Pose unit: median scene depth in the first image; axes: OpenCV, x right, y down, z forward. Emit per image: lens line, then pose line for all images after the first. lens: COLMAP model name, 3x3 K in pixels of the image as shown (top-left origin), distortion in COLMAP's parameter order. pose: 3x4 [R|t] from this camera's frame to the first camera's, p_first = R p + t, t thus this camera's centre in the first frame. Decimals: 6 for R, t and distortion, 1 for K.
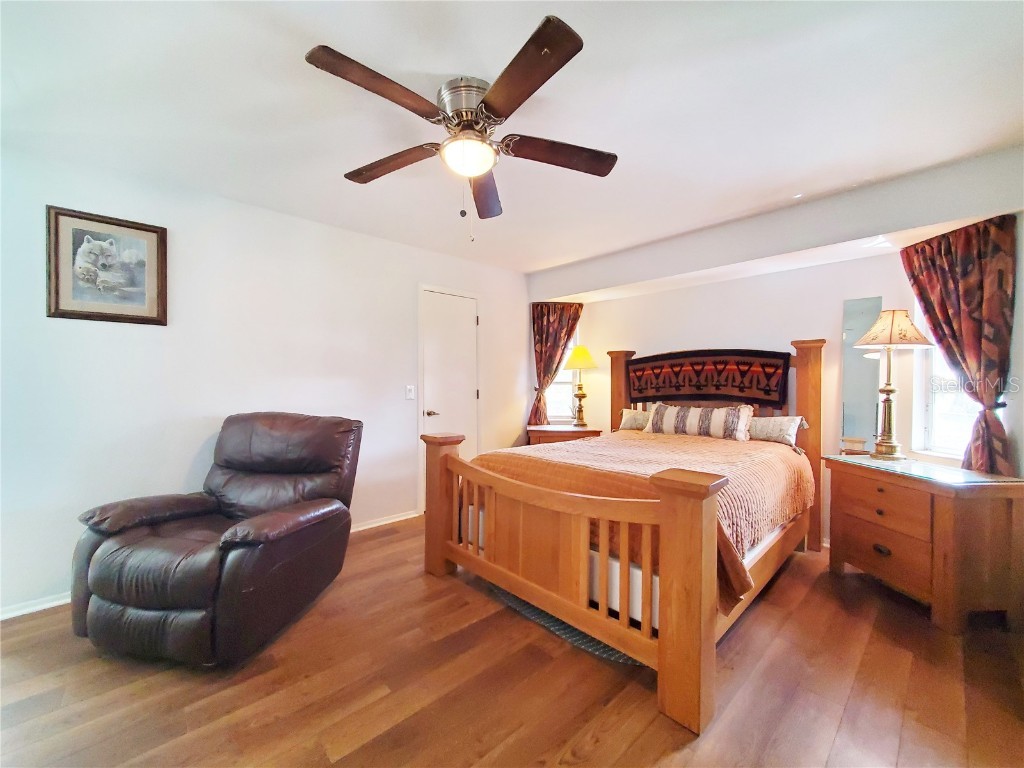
lens RADIAL K [[408.1, 0, 502.1], [0, 408.1, 384.4], [0, 0, 1]] dist [0.001955, 0.000134]
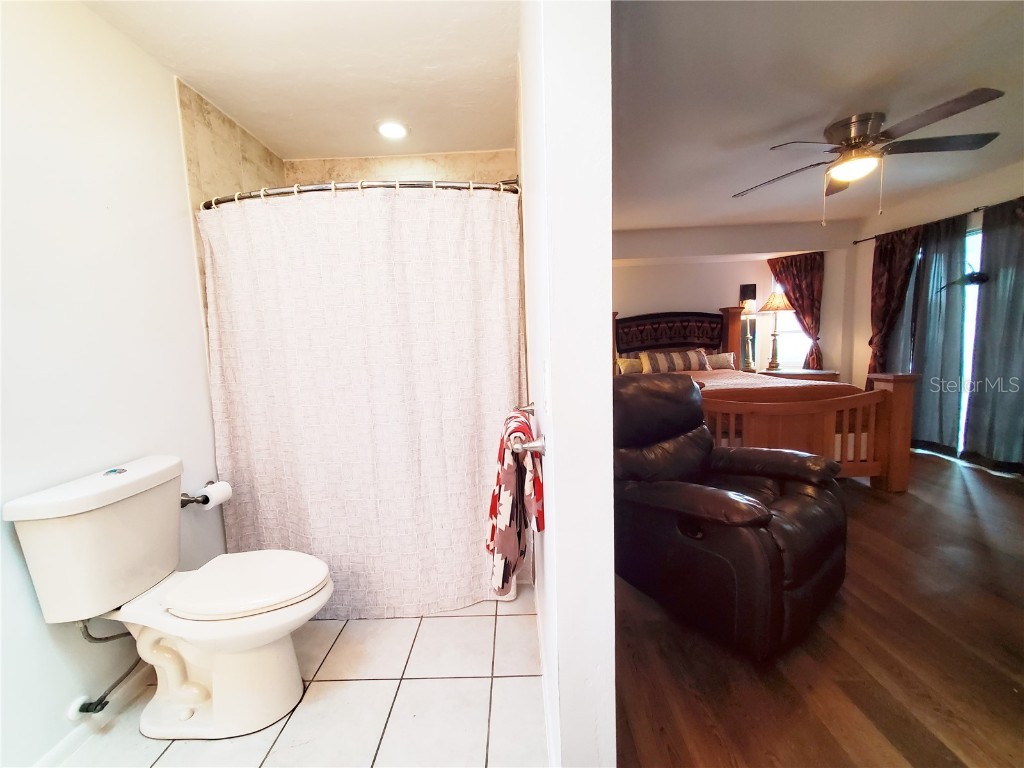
lens RADIAL K [[408.1, 0, 504.7], [0, 408.1, 379.3], [0, 0, 1]] dist [0.001955, 0.000134]
pose [[0.680460, -0.095201, 0.726575, -1.089829], [0.048460, 0.995201, 0.085014, -0.000203], [-0.731181, -0.022639, 0.681807, 0.511179]]
